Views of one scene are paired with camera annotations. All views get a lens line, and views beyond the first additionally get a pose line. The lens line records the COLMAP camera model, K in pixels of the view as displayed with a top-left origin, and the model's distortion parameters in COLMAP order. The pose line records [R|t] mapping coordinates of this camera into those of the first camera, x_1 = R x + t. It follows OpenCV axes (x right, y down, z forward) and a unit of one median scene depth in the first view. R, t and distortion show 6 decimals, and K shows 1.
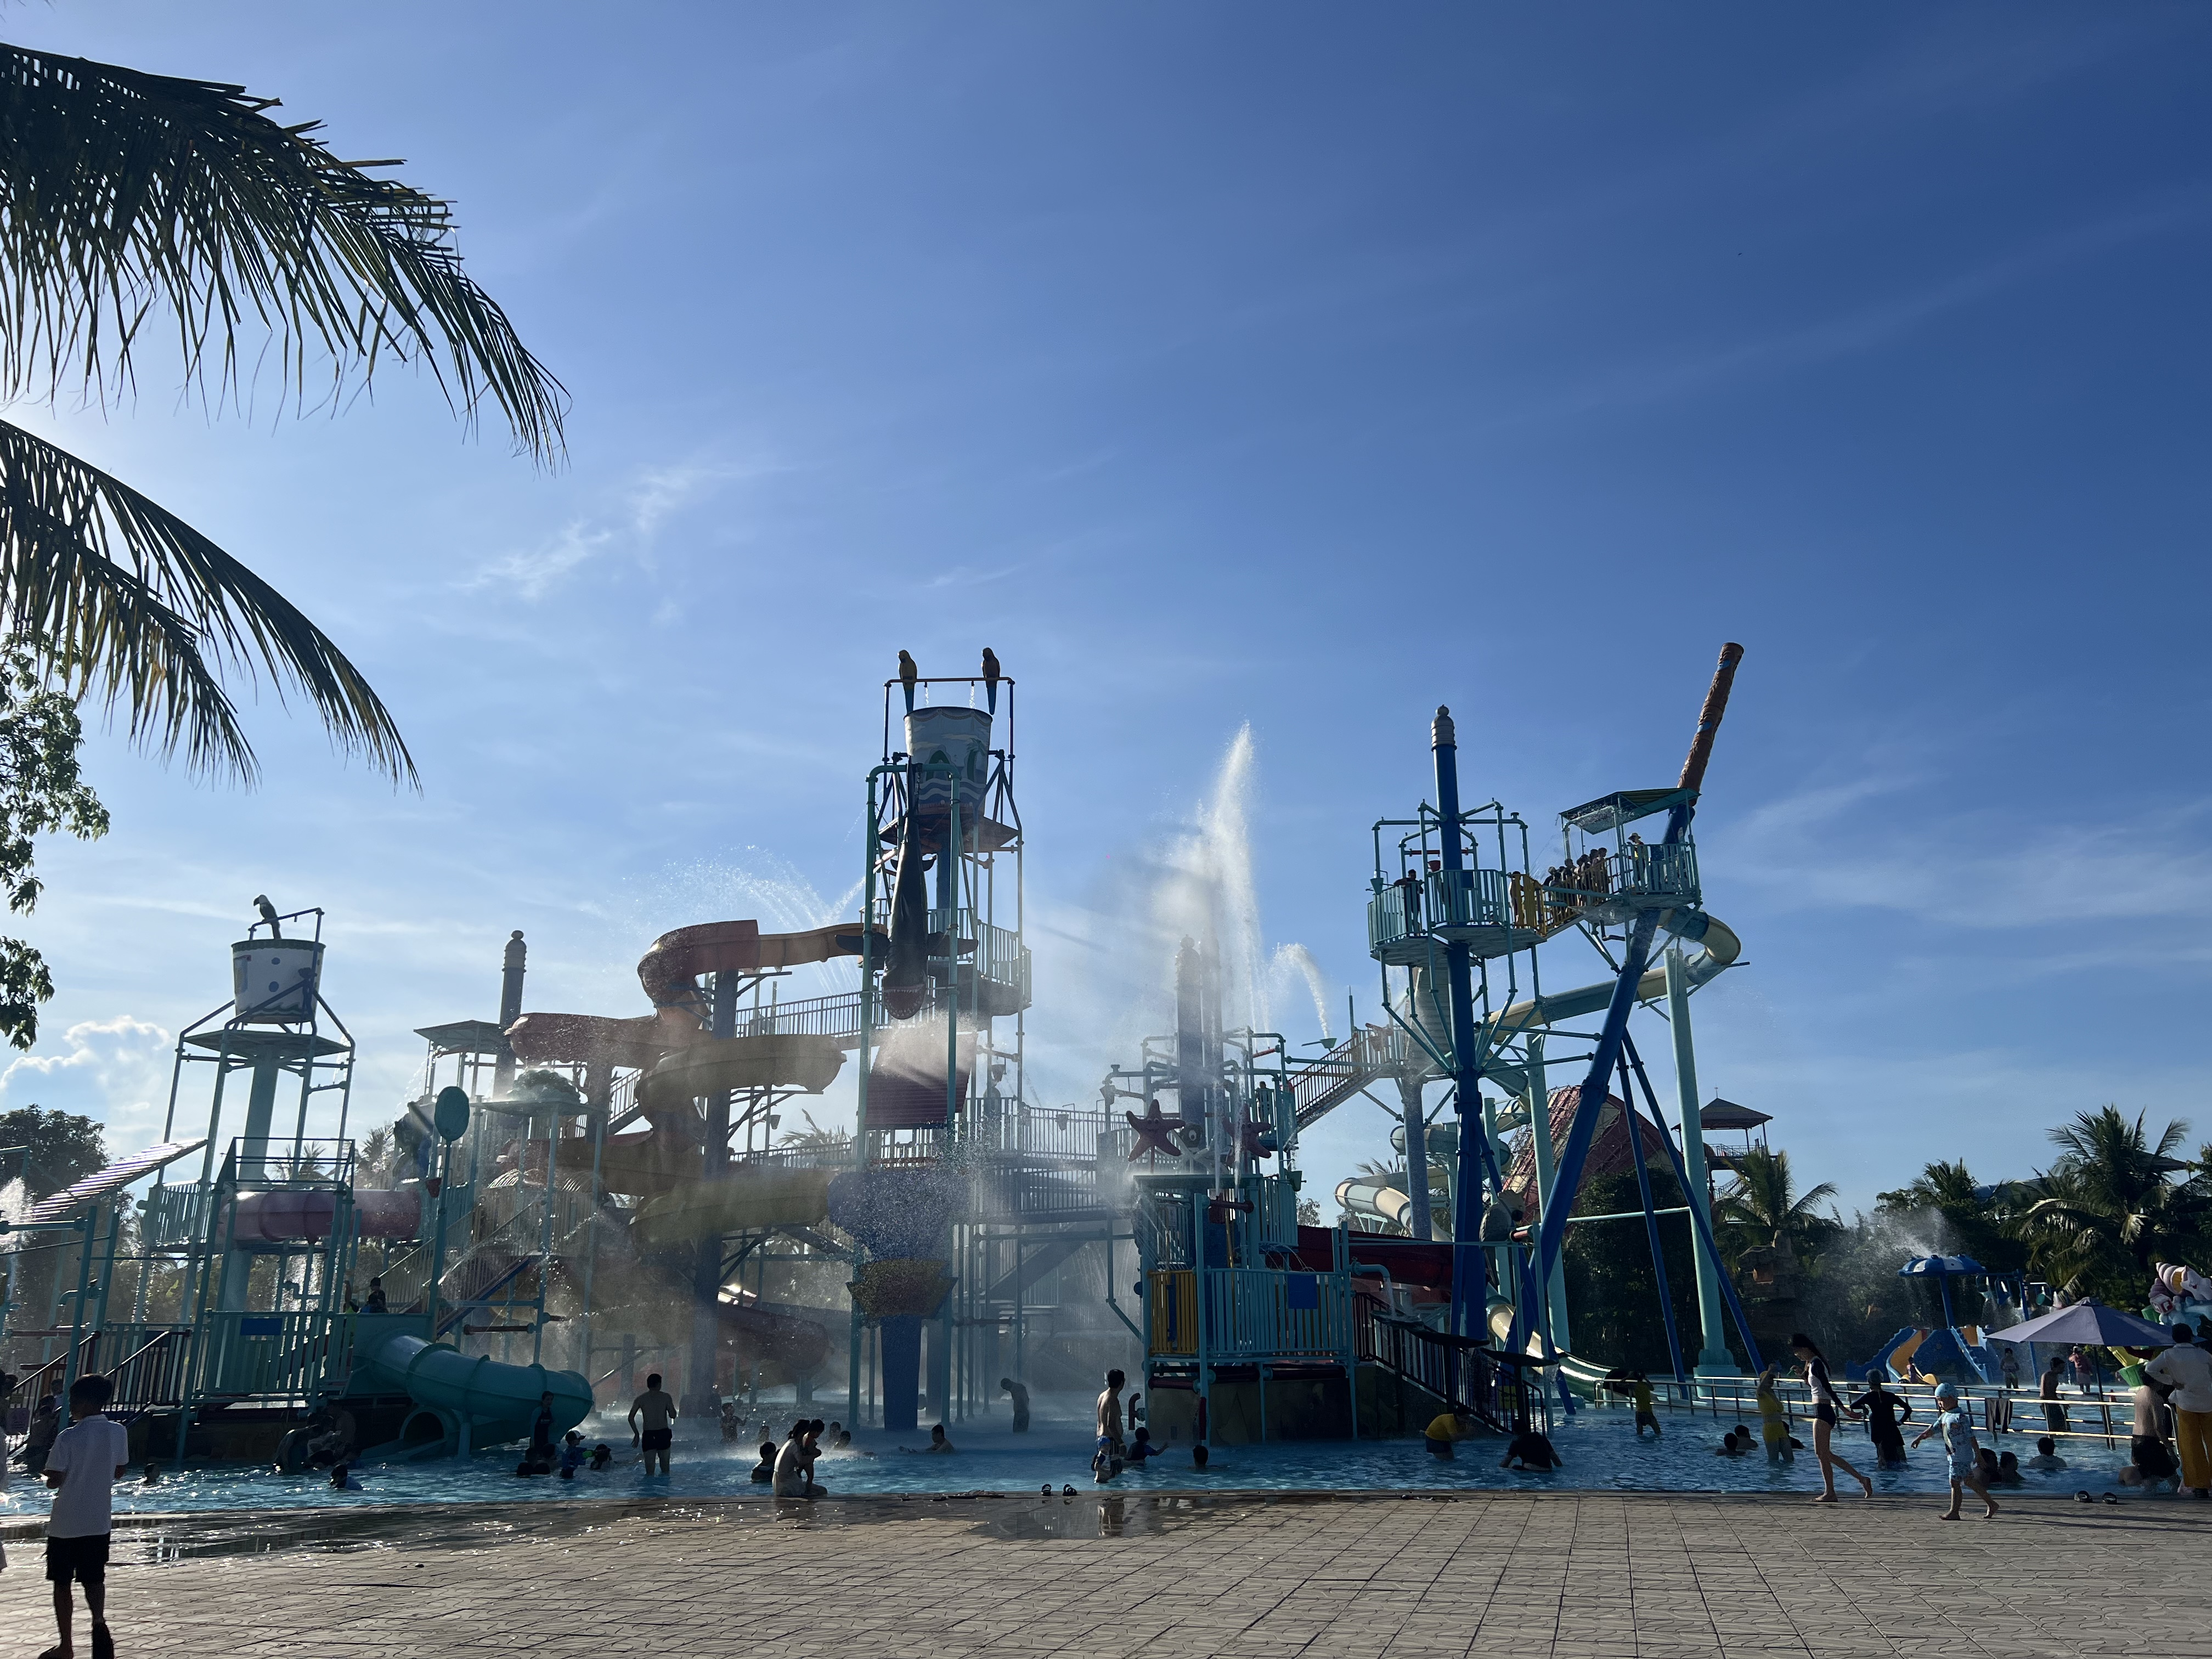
lens RADIAL K [[1736.3, 0, 1132.6], [0, 1736.3, 818.9], [0, 0, 1]] dist [0.167097, -0.339982]
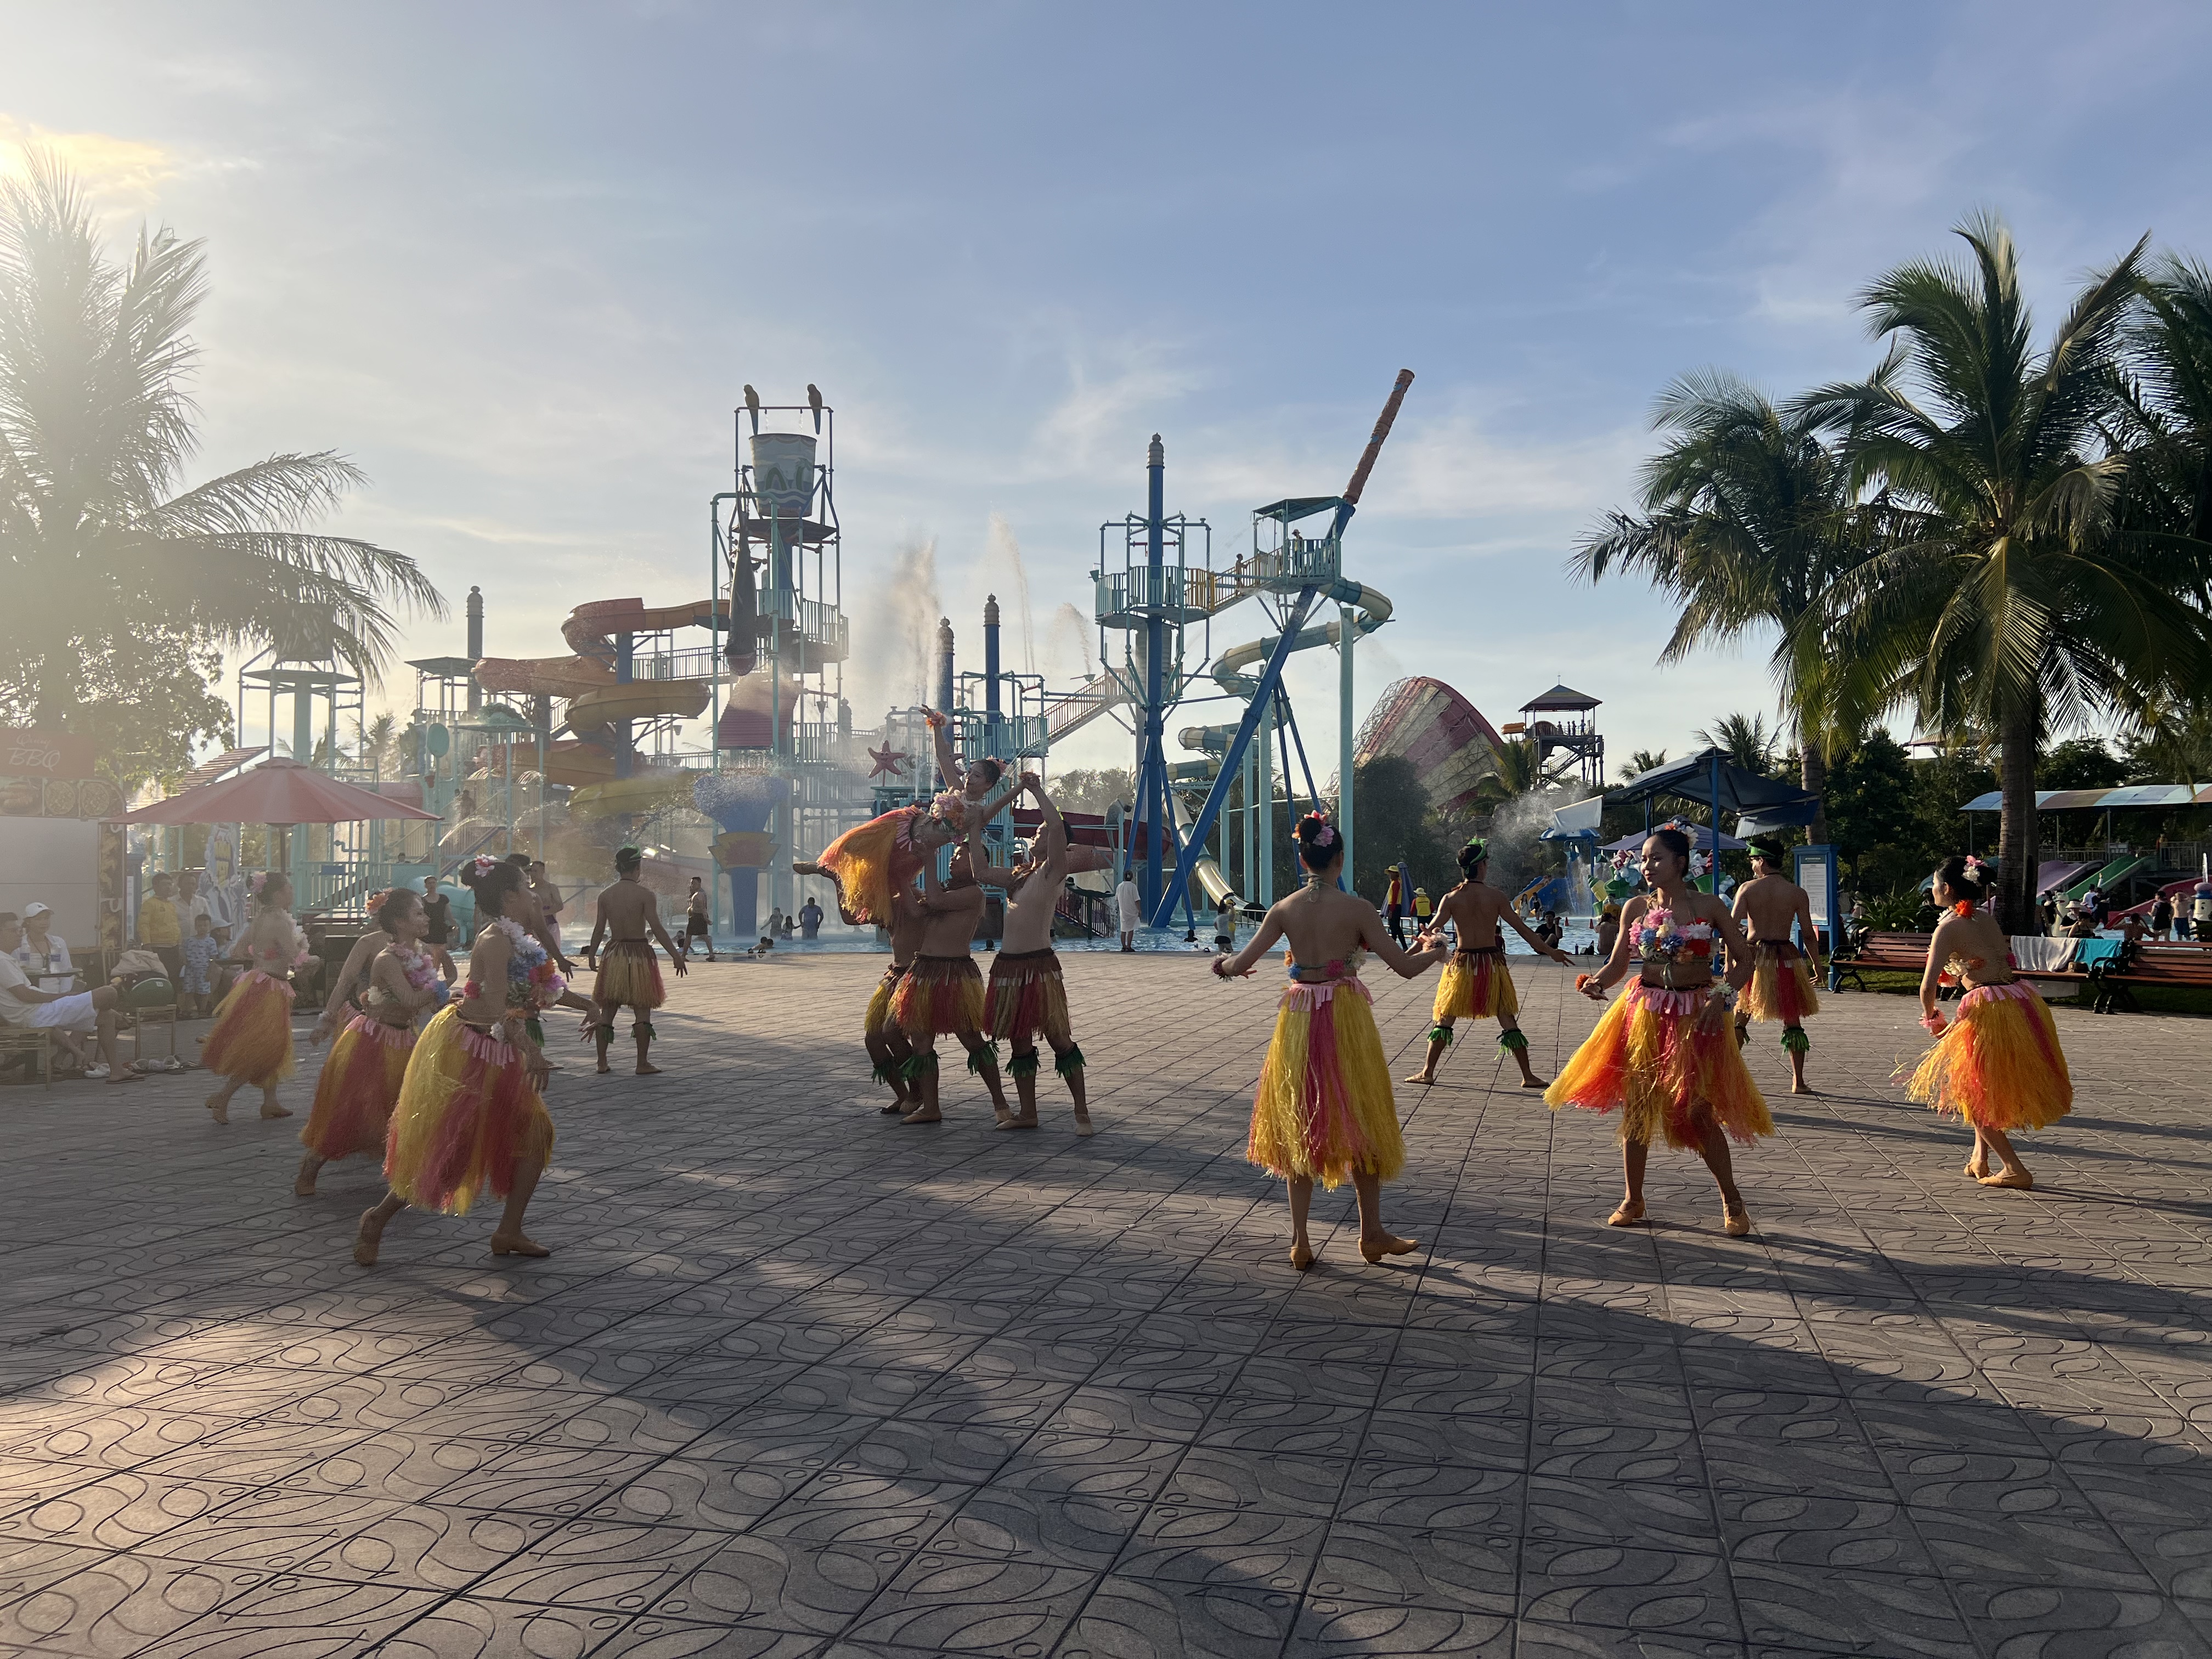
lens RADIAL K [[1736.3, 0, 1132.6], [0, 1736.3, 818.9], [0, 0, 1]] dist [0.167097, -0.339982]
pose [[0.999921, 0.007828, 0.009875, 0.153174], [-0.010013, 0.969333, 0.245546, -0.110994], [-0.007650, -0.245626, 0.969335, -0.383531]]
